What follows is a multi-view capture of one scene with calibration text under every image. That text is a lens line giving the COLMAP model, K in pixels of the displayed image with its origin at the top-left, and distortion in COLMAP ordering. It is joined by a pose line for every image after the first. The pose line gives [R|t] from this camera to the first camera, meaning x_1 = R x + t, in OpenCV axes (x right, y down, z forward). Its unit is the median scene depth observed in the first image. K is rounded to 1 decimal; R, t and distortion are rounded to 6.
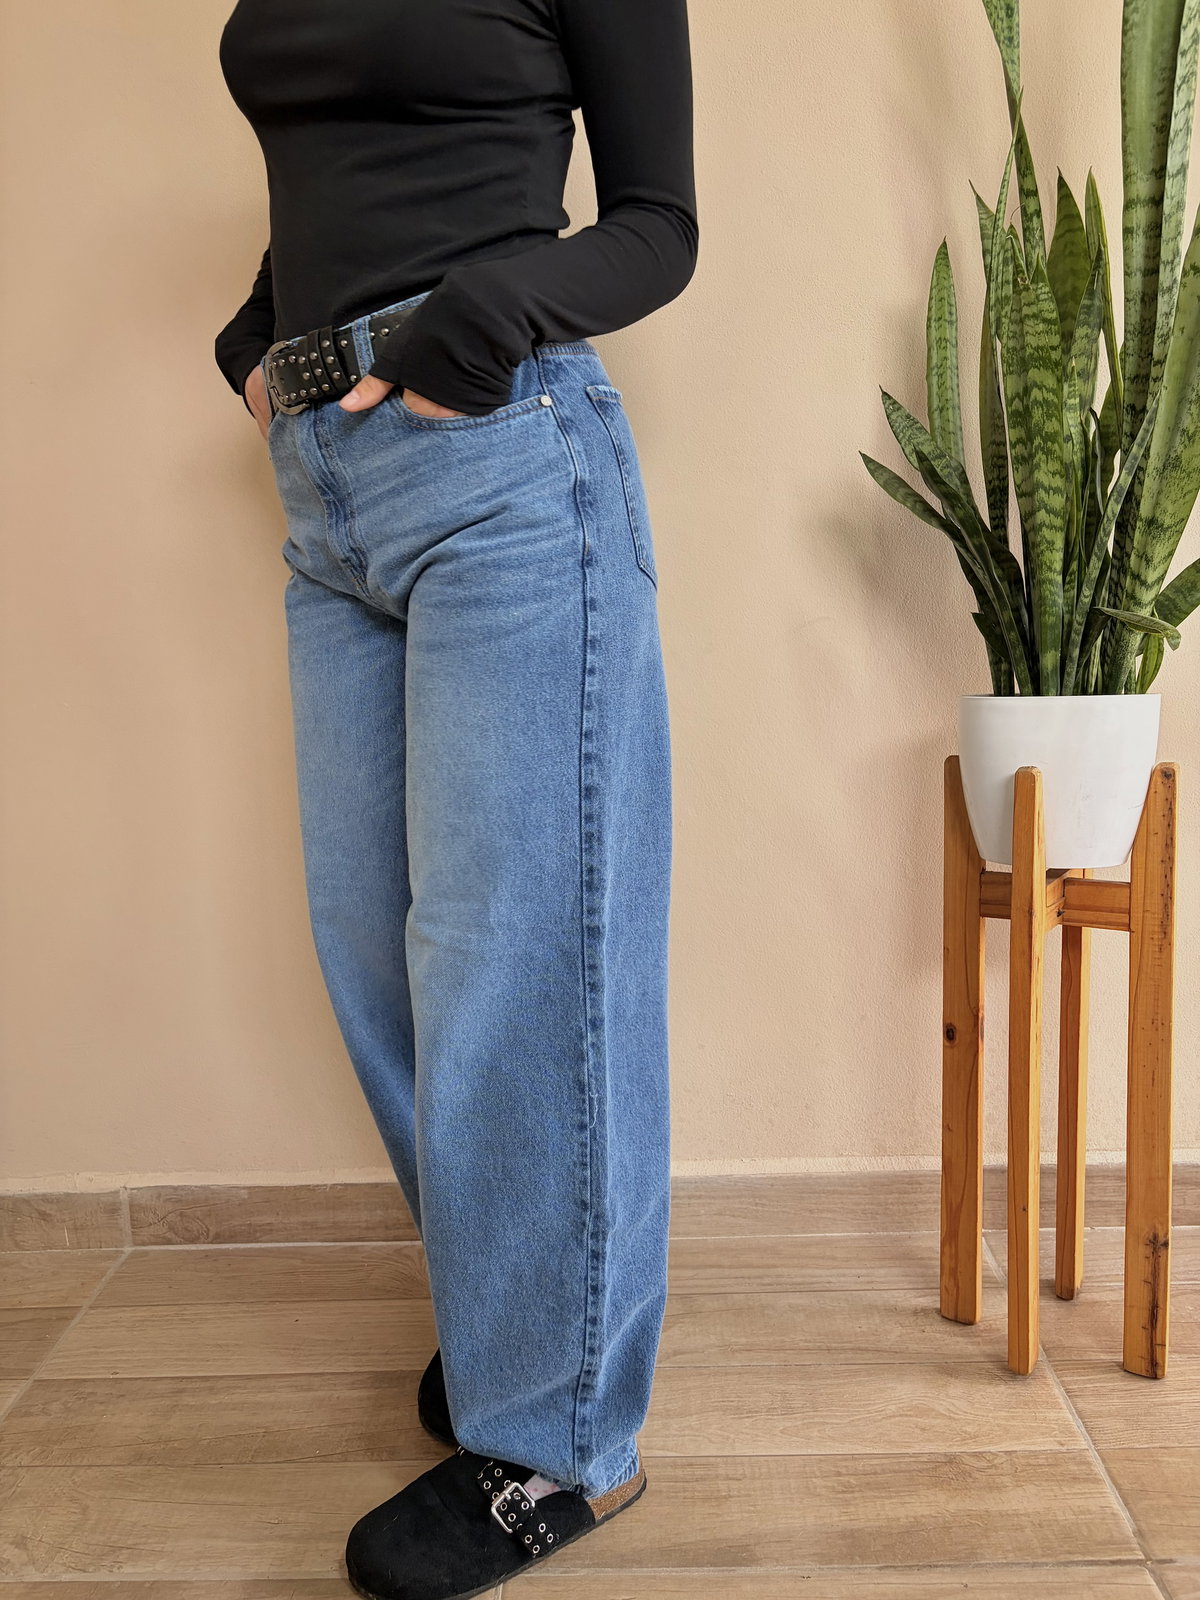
lens RADIAL K [[1220.0, 0, 600.5], [0, 1220.0, 796.9], [0, 0, 1]] dist [0.045198, -0.054235]
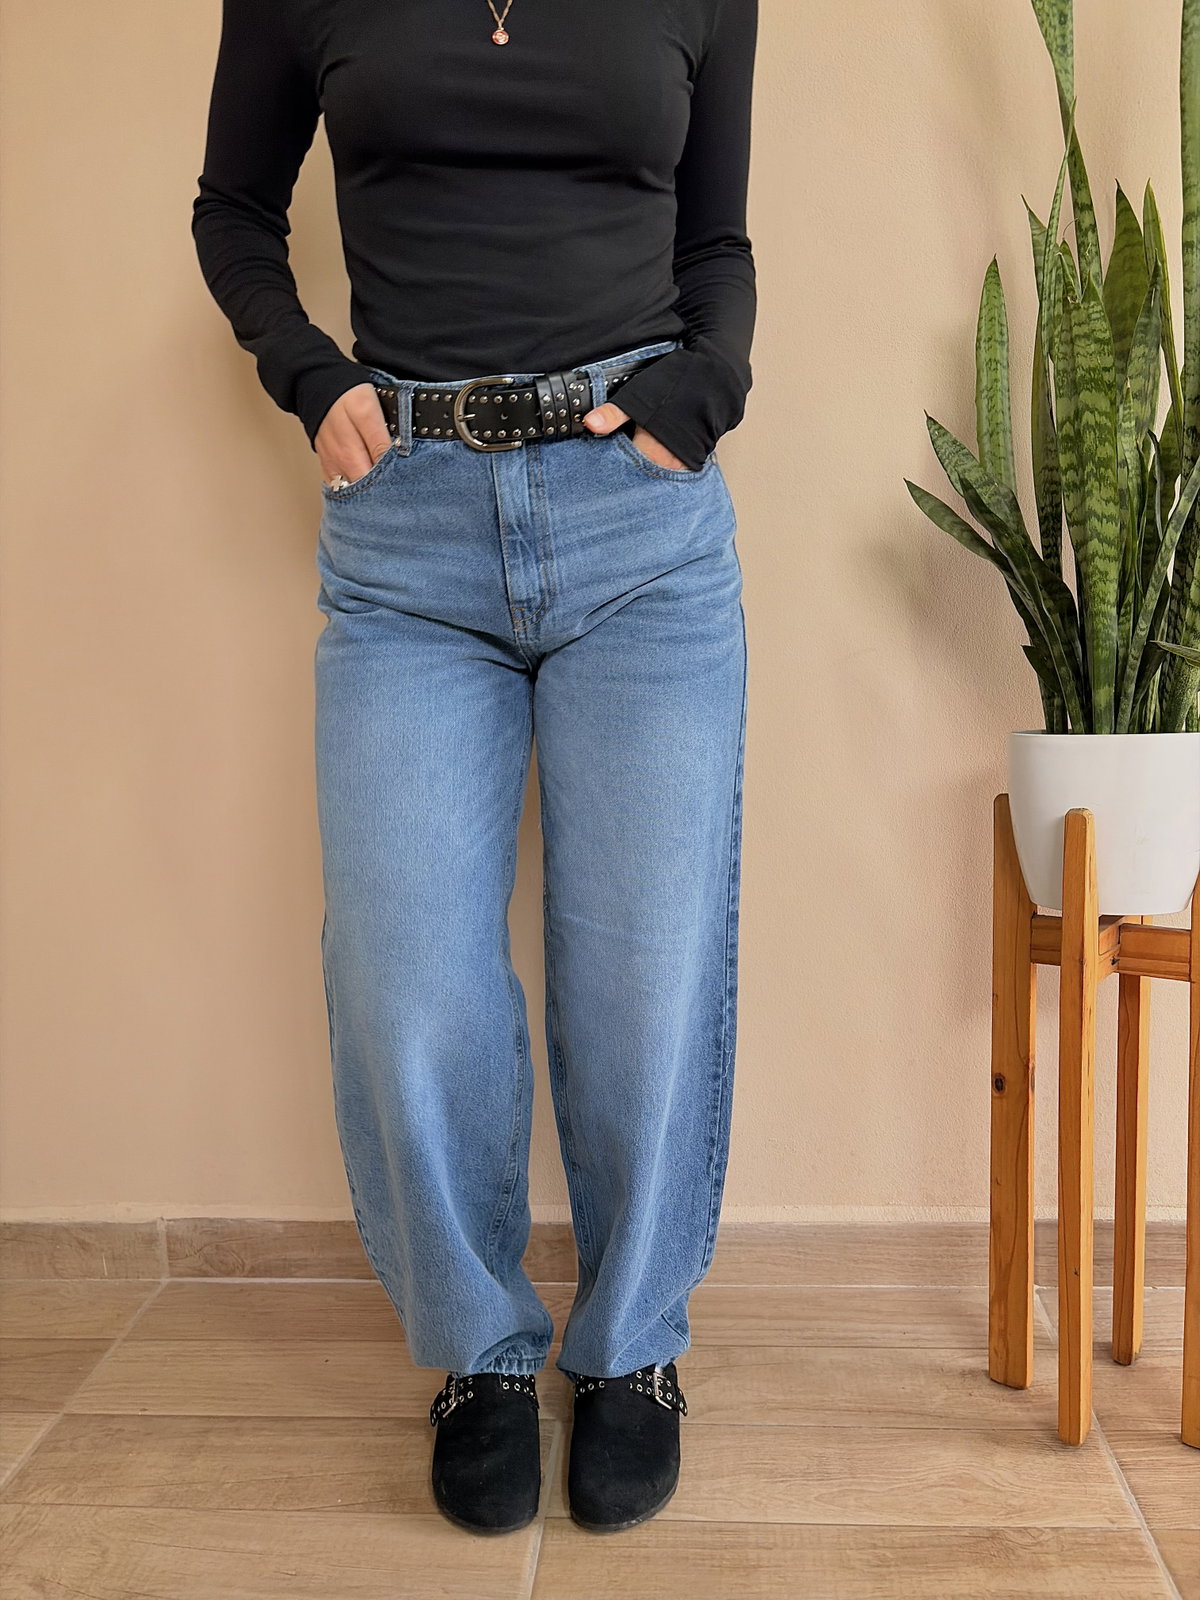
lens RADIAL K [[1220.0, 0, 600.0], [0, 1220.0, 806.0], [0, 0, 1]] dist [0.045198, -0.054235]
pose [[0.998374, 0.005551, -0.056736, 0.028580], [-0.005942, 0.999960, -0.006722, -0.016089], [0.056697, 0.007048, 0.998367, 0.025736]]
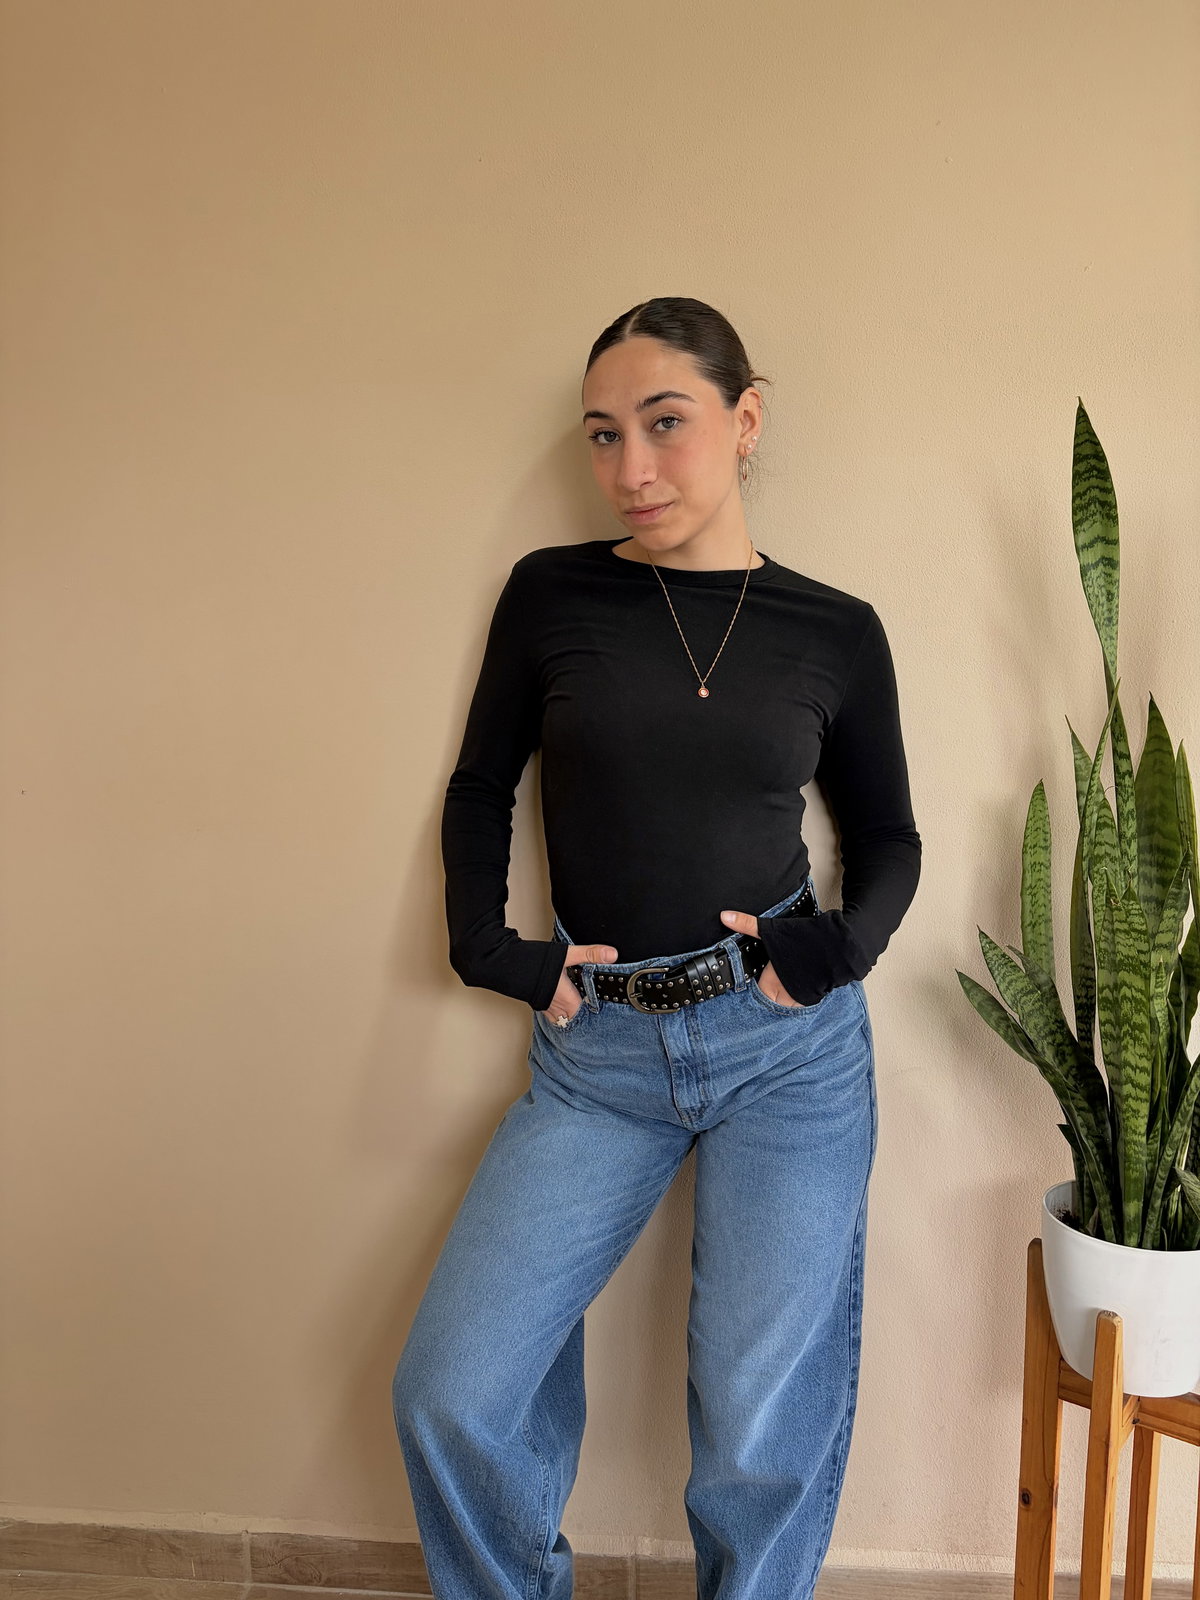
lens RADIAL K [[1220.0, 0, 595.7], [0, 1220.0, 794.0], [0, 0, 1]] dist [0.045198, -0.054235]
pose [[0.998088, 0.033584, -0.051886, -0.055288], [-0.034063, 0.999385, -0.008364, -0.417125], [0.051573, 0.010116, 0.998618, -0.097842]]
